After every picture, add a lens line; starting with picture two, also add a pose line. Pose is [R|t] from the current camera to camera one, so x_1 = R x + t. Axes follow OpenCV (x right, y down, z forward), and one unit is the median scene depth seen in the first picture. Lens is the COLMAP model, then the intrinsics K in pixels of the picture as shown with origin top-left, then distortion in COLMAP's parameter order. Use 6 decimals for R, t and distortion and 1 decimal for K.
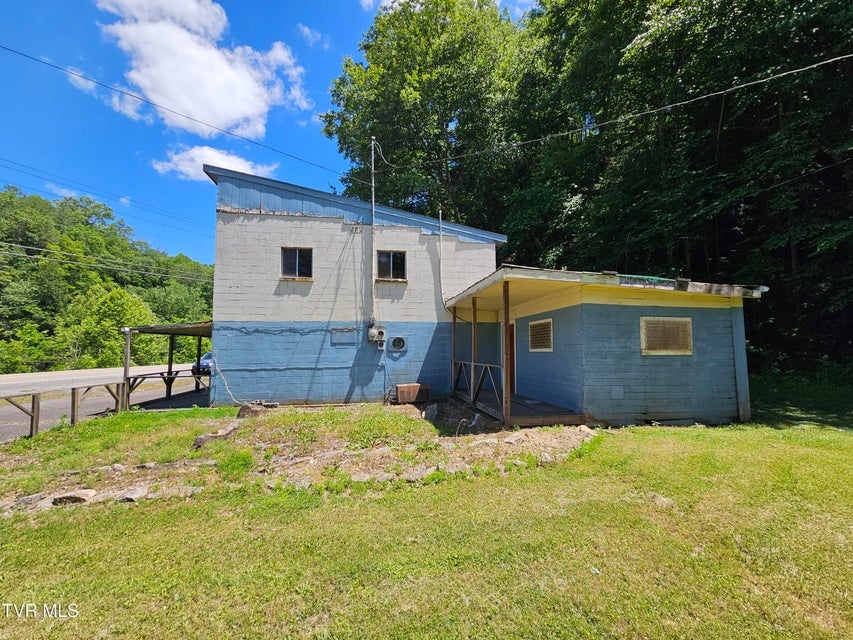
lens RADIAL K [[343.9, 0, 426.1], [0, 343.9, 320.6], [0, 0, 1]] dist [-0.003072, -0.000045]
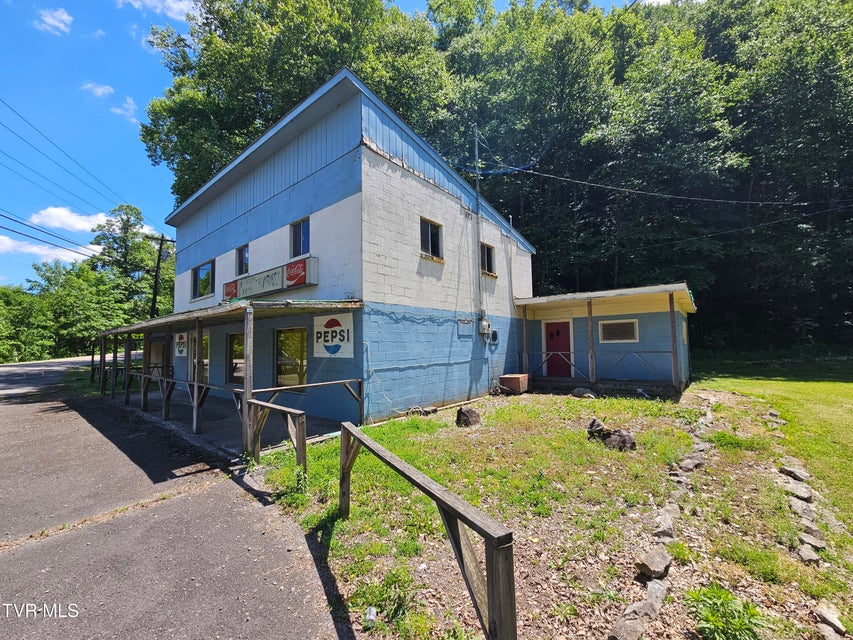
lens RADIAL K [[343.9, 0, 429.4], [0, 343.9, 322.9], [0, 0, 1]] dist [-0.003072, -0.000045]
pose [[0.755238, 0.038081, 0.654344, -0.922762], [-0.044288, 0.998994, -0.007021, 0.042423], [-0.653953, -0.023677, 0.756164, 0.363363]]
